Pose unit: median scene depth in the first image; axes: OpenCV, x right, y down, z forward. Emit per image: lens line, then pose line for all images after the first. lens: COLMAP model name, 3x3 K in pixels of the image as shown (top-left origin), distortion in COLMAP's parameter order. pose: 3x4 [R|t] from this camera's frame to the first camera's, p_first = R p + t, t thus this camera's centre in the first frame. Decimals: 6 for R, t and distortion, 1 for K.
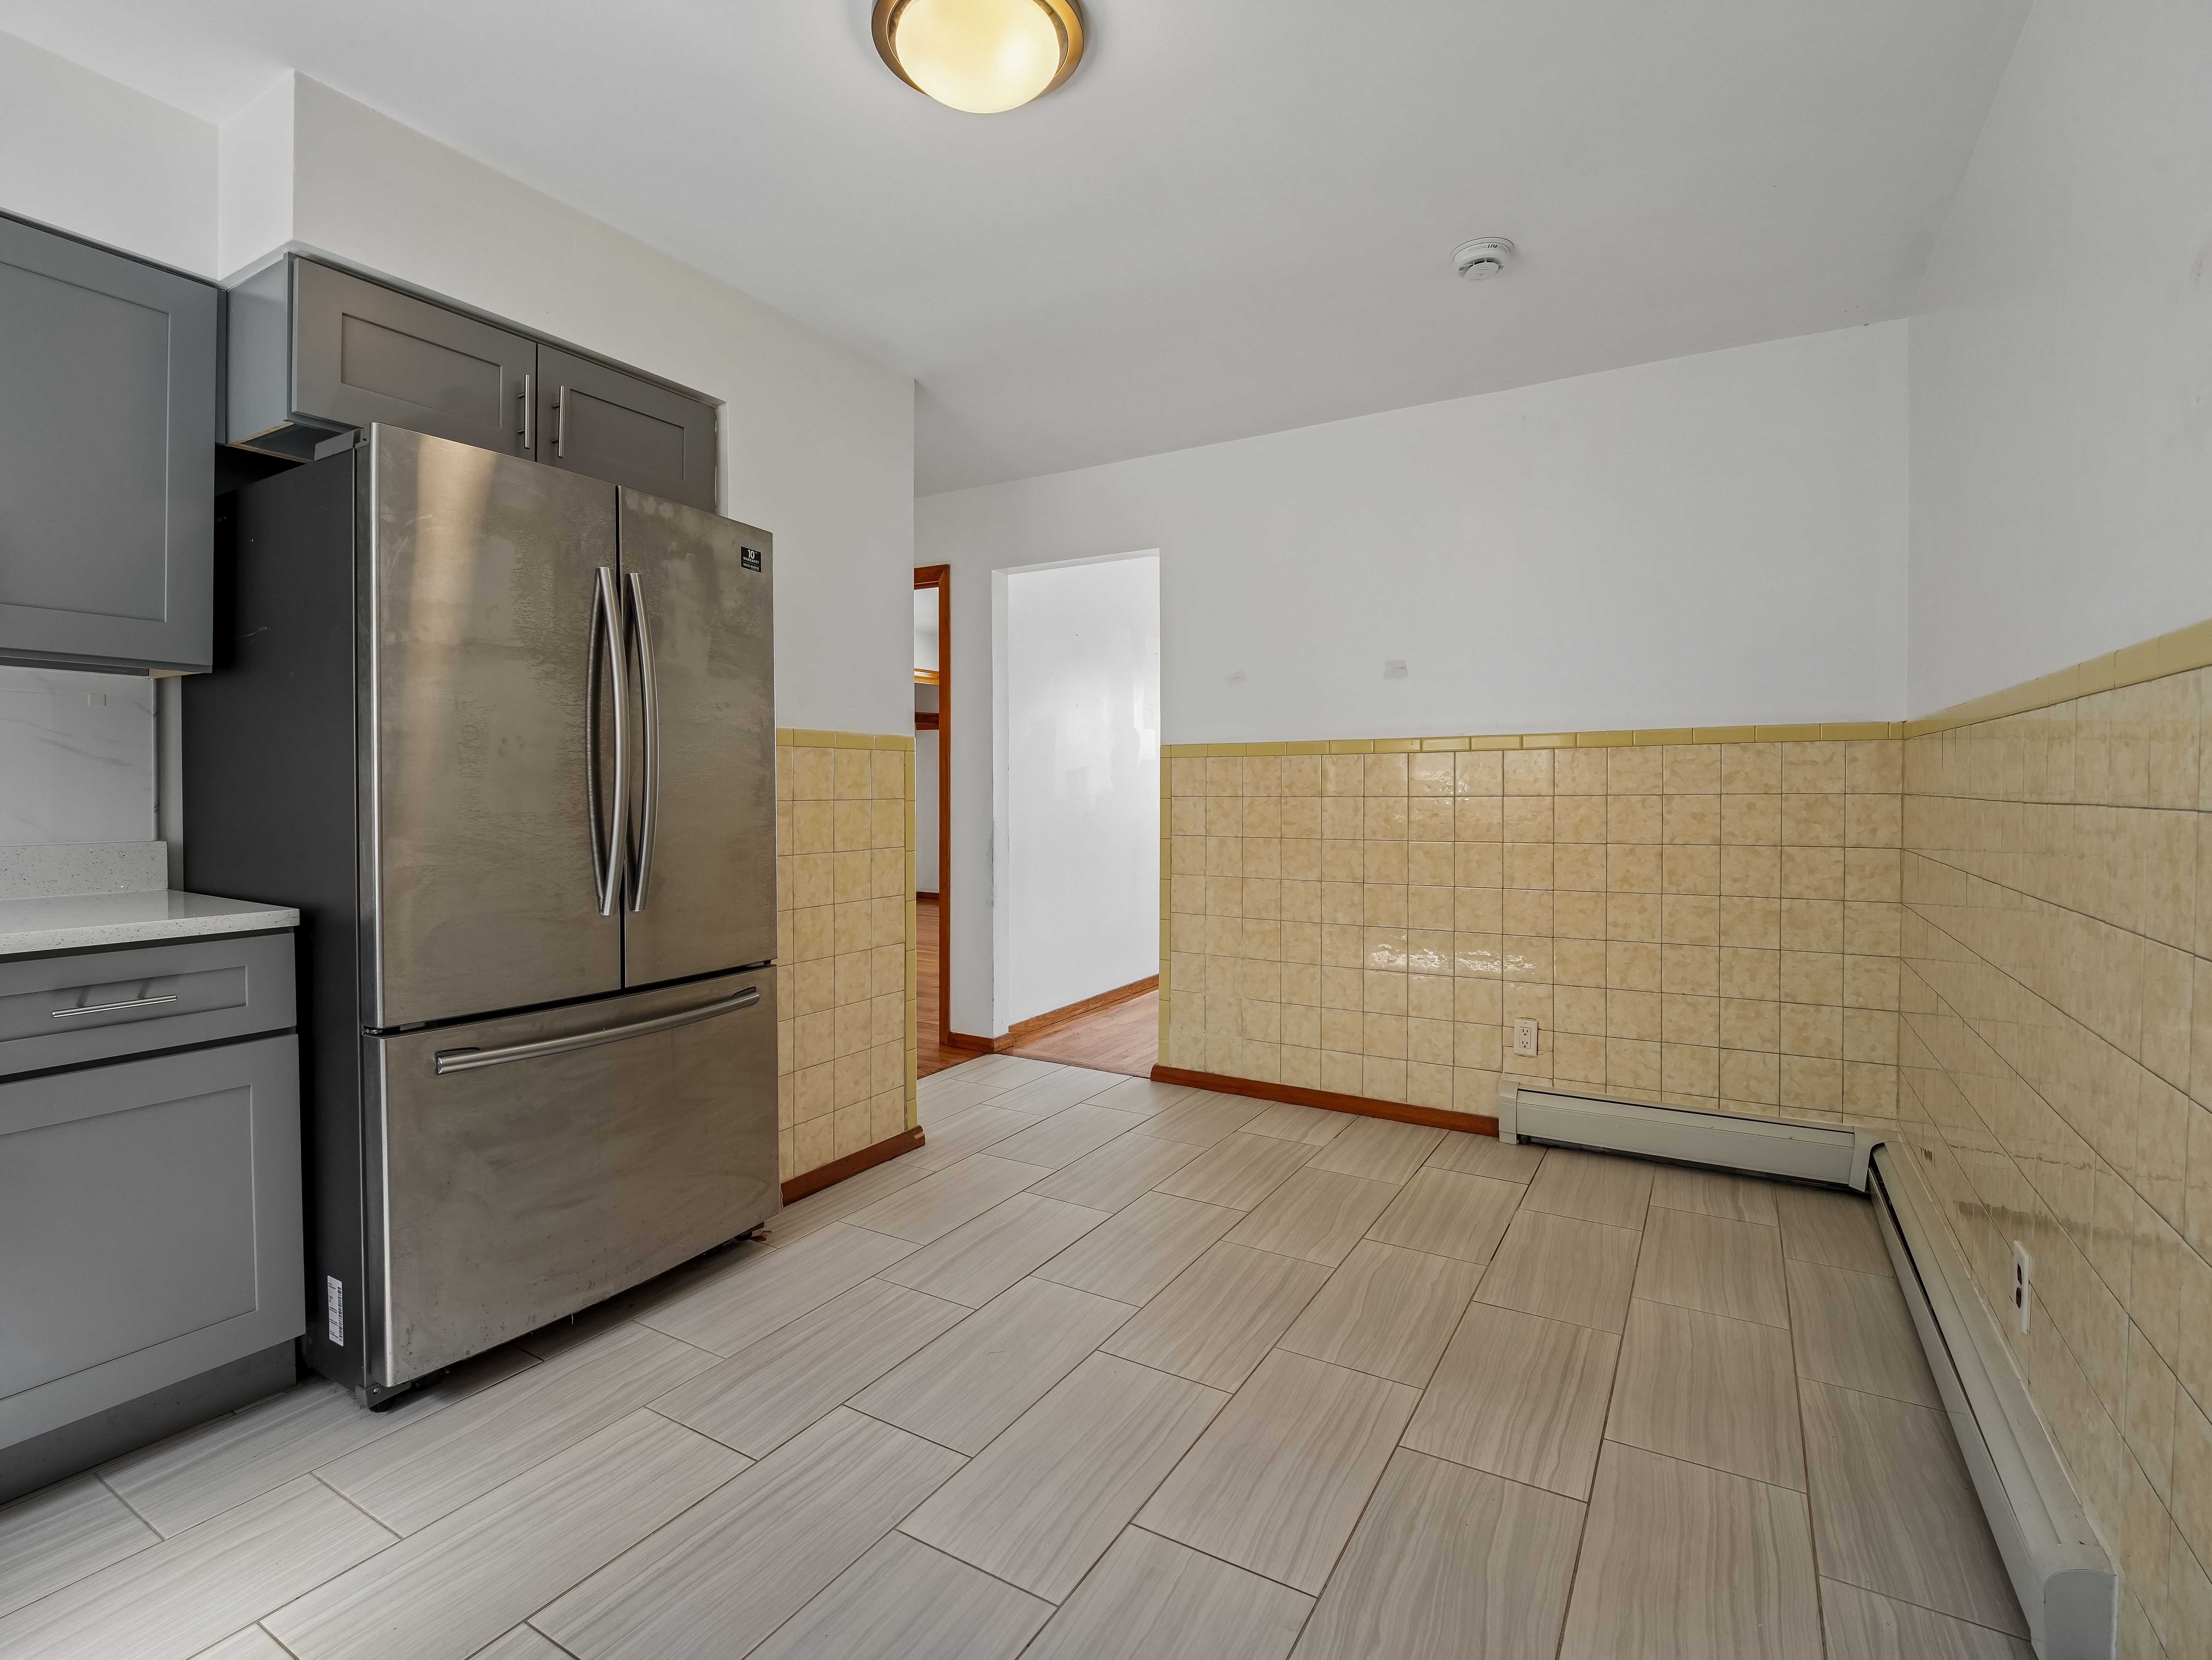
lens RADIAL K [[1064.9, 0, 1097.2], [0, 1064.9, 810.4], [0, 0, 1]] dist [-0.005951, -0.003809]
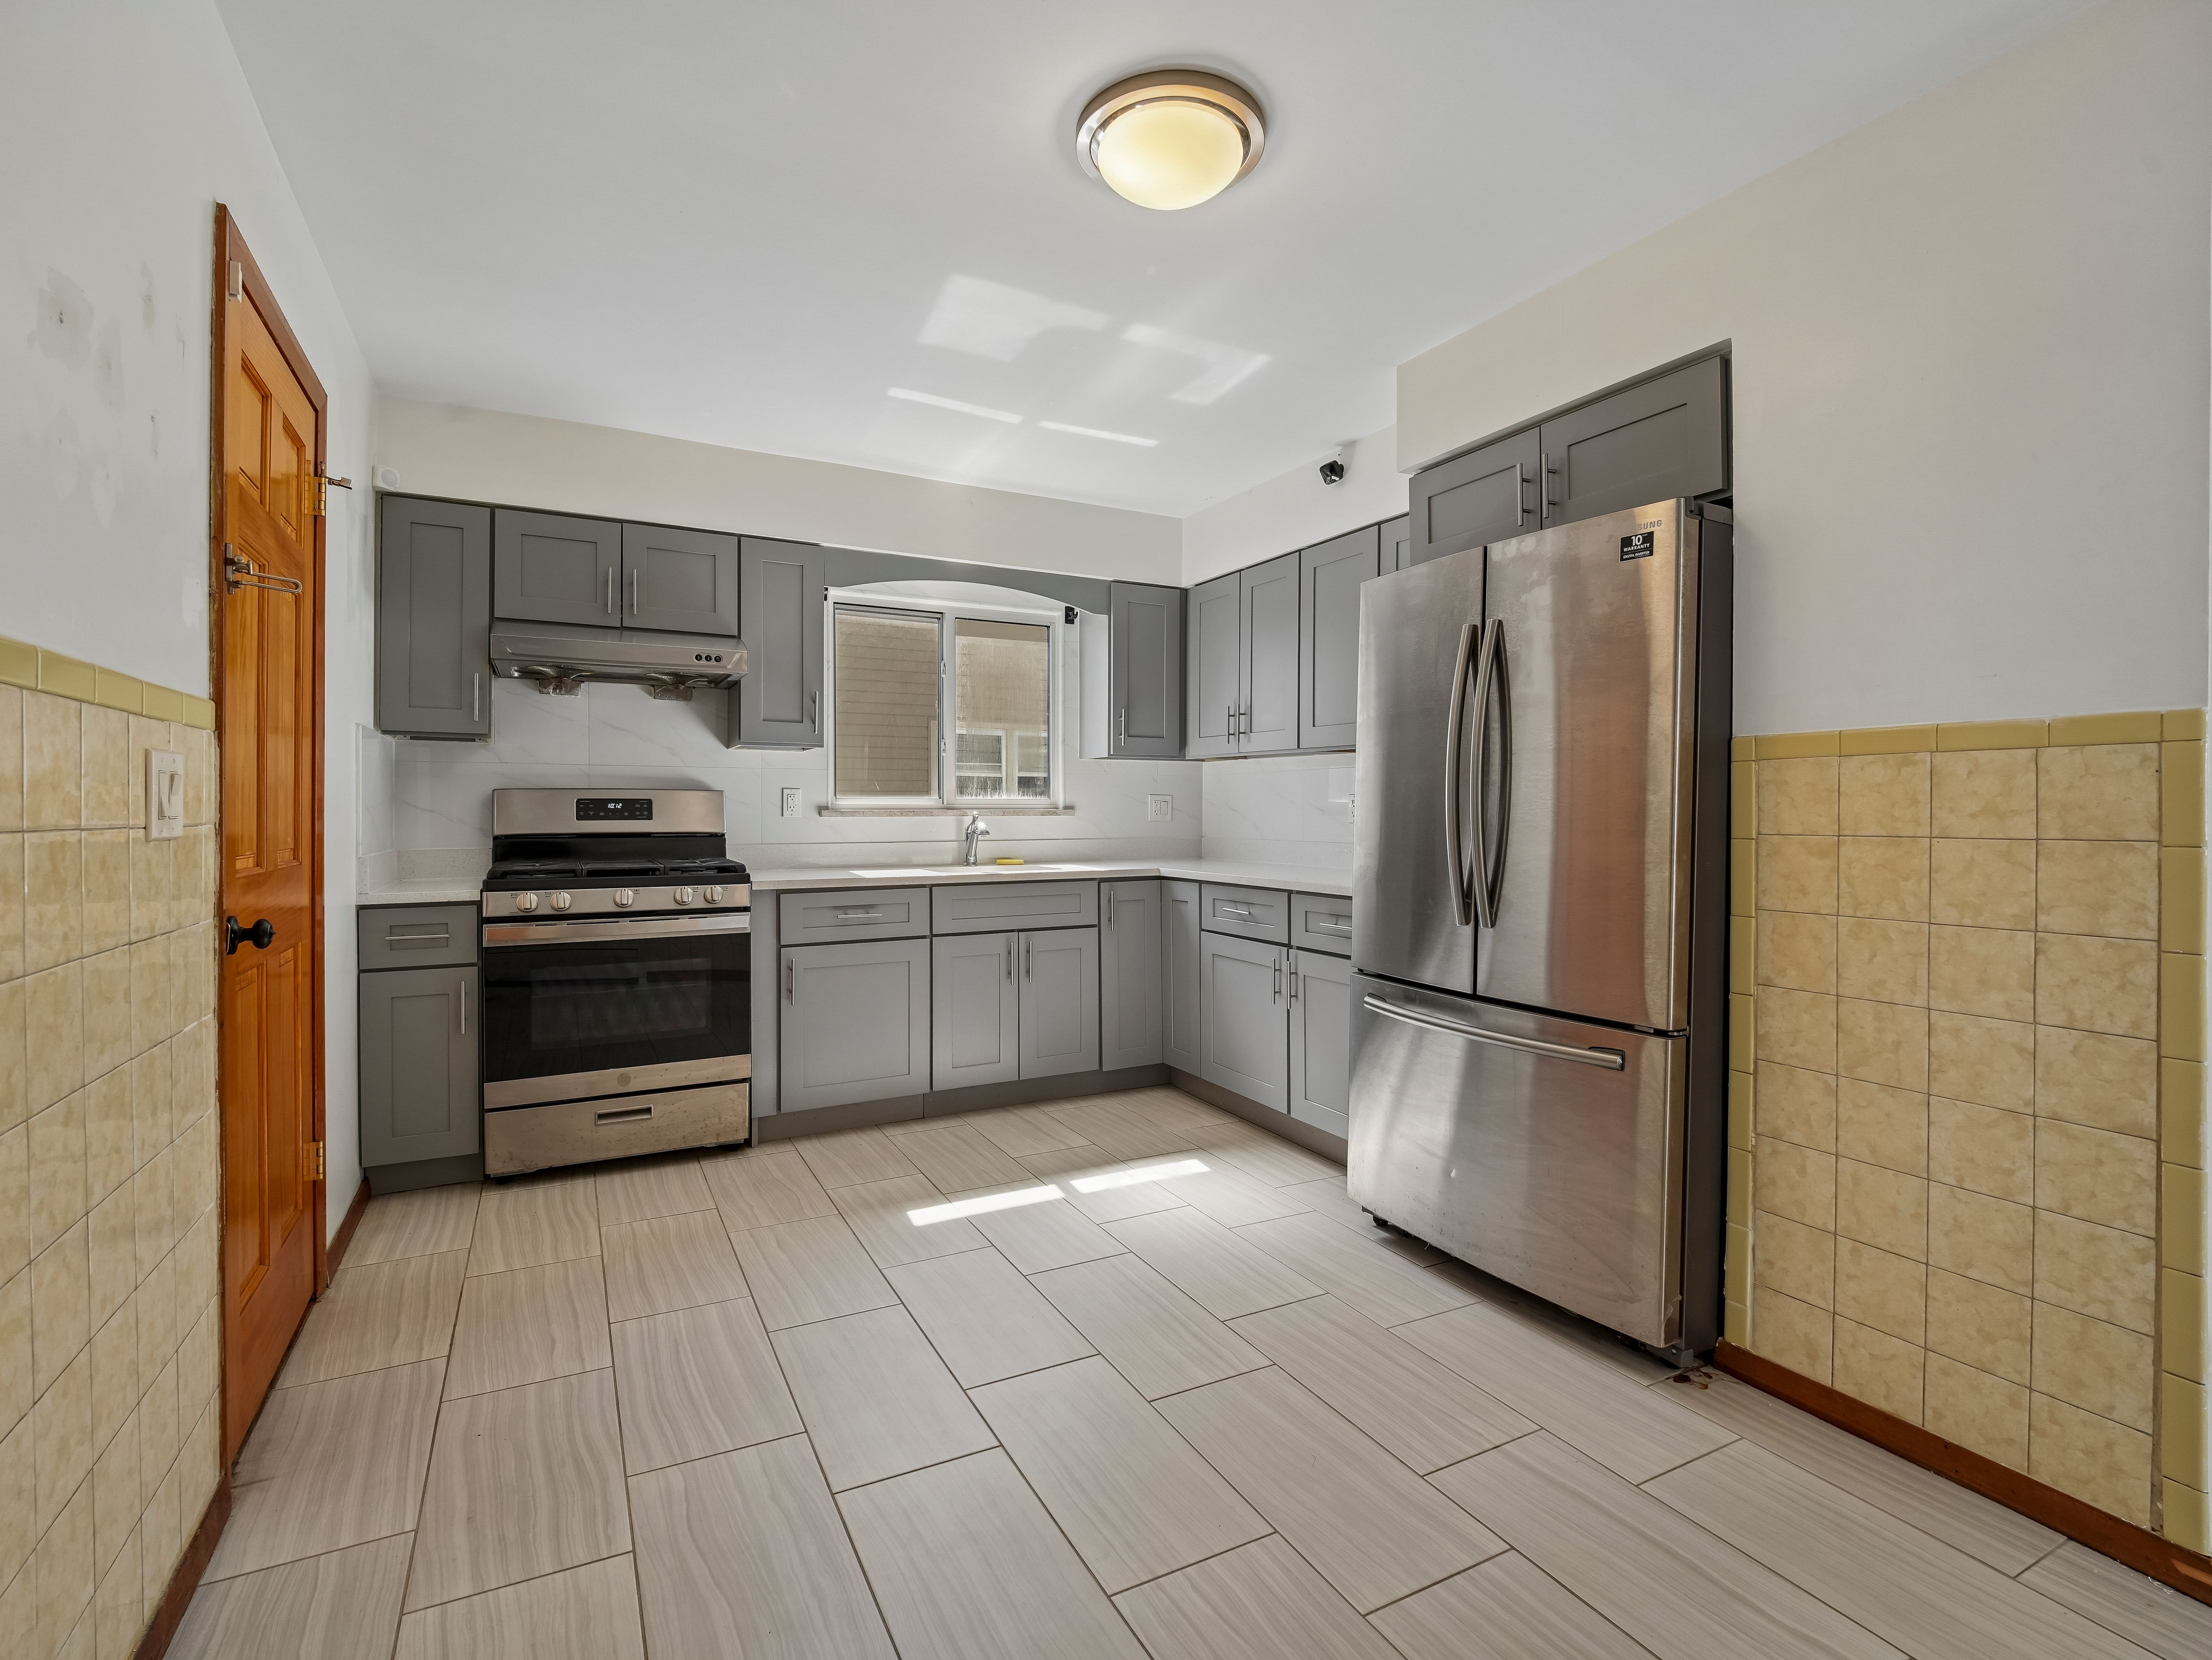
lens RADIAL K [[1064.9, 0, 1106.4], [0, 1064.9, 823.1], [0, 0, 1]] dist [-0.005951, -0.003809]
pose [[-0.535162, 0.005032, -0.844734, 0.523855], [-0.022765, 0.999533, 0.020377, -0.019988], [0.844443, 0.030135, -0.534798, 0.937571]]
